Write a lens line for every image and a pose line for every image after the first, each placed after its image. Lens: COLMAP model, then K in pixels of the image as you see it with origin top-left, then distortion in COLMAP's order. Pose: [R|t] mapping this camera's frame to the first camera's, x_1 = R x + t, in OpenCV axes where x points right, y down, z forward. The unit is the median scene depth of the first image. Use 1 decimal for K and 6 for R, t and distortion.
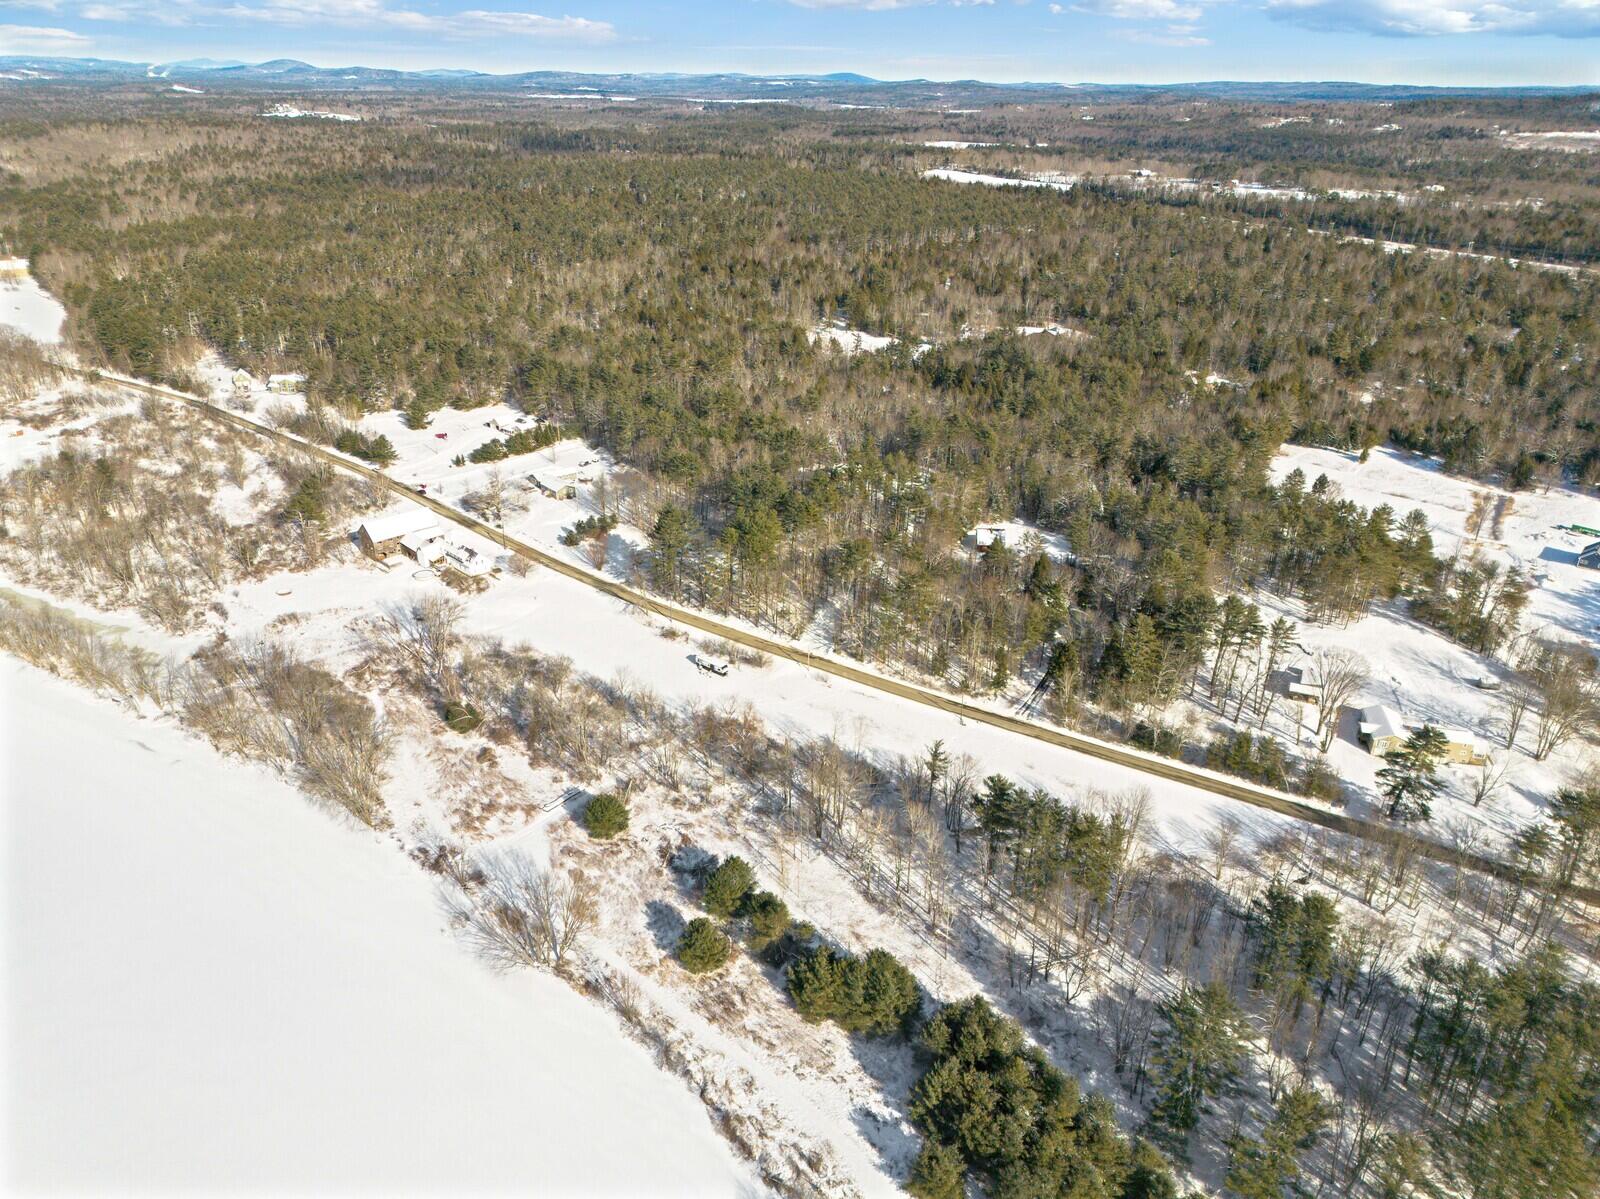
lens RADIAL K [[1113.4, 0, 800.0], [0, 1113.4, 599.5], [0, 0, 1]] dist [0.039117, -0.000928]
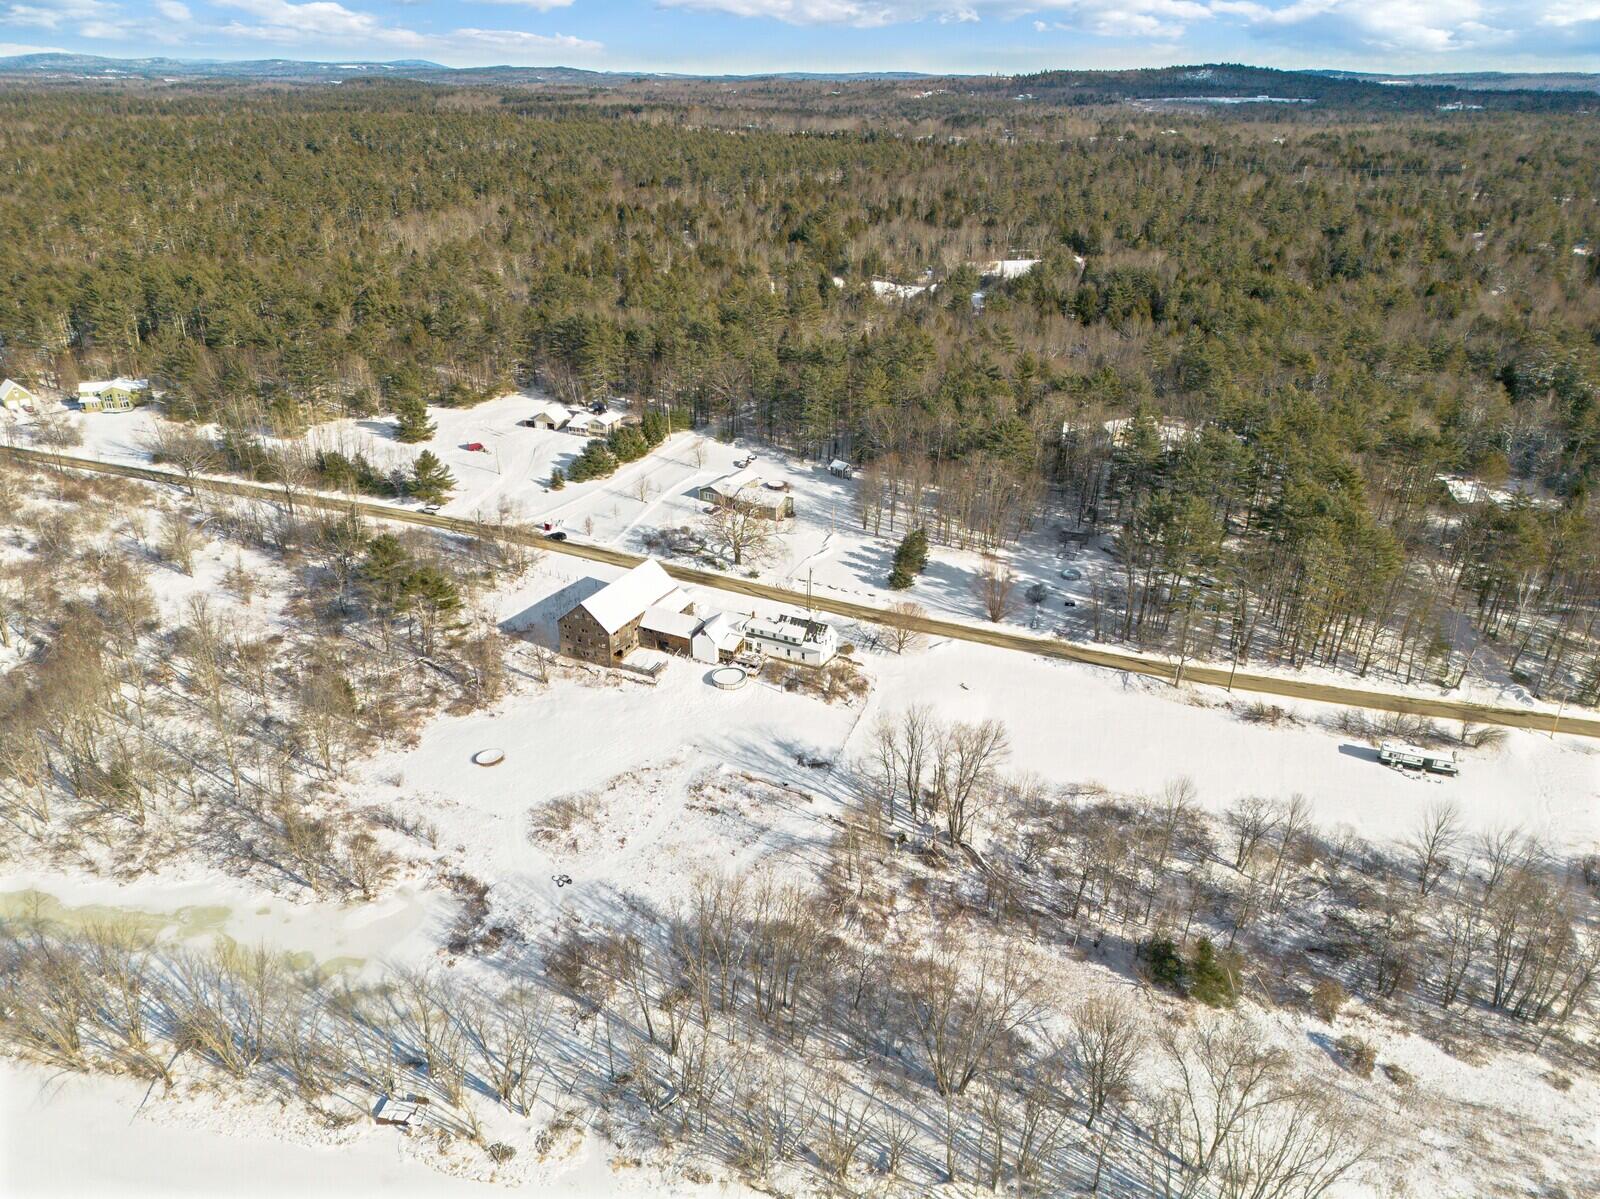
lens RADIAL K [[1109.8, 0, 800.0], [0, 1109.8, 599.5], [0, 0, 1]] dist [0.065850, -0.002343]
pose [[0.944162, -0.144816, 0.295951, -0.482218], [0.143066, 0.989326, 0.027684, -0.074418], [-0.296801, 0.016203, 0.954802, 0.484493]]
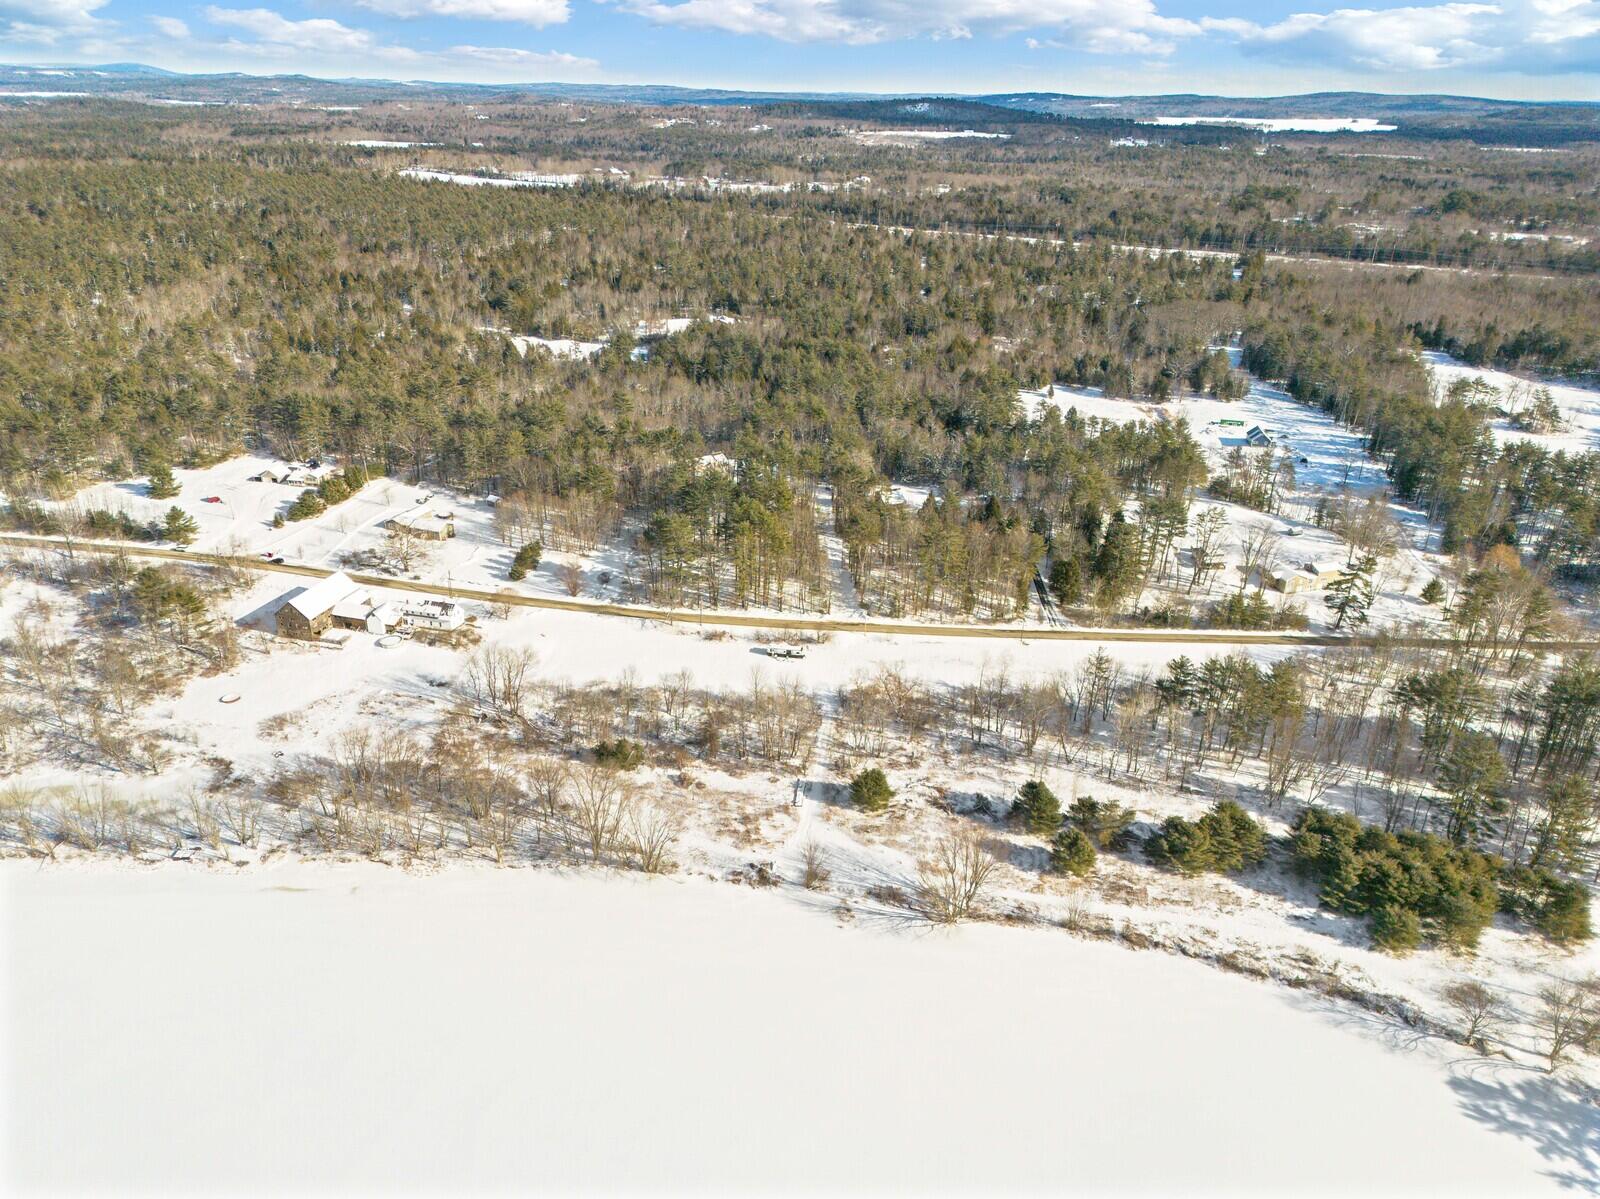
lens RADIAL K [[1113.4, 0, 800.0], [0, 1113.4, 599.5], [0, 0, 1]] dist [0.039117, -0.000928]
pose [[0.864276, -0.208616, 0.457719, -0.477161], [0.208231, 0.976698, 0.051967, -0.035092], [-0.457895, 0.050397, 0.887577, 0.064791]]
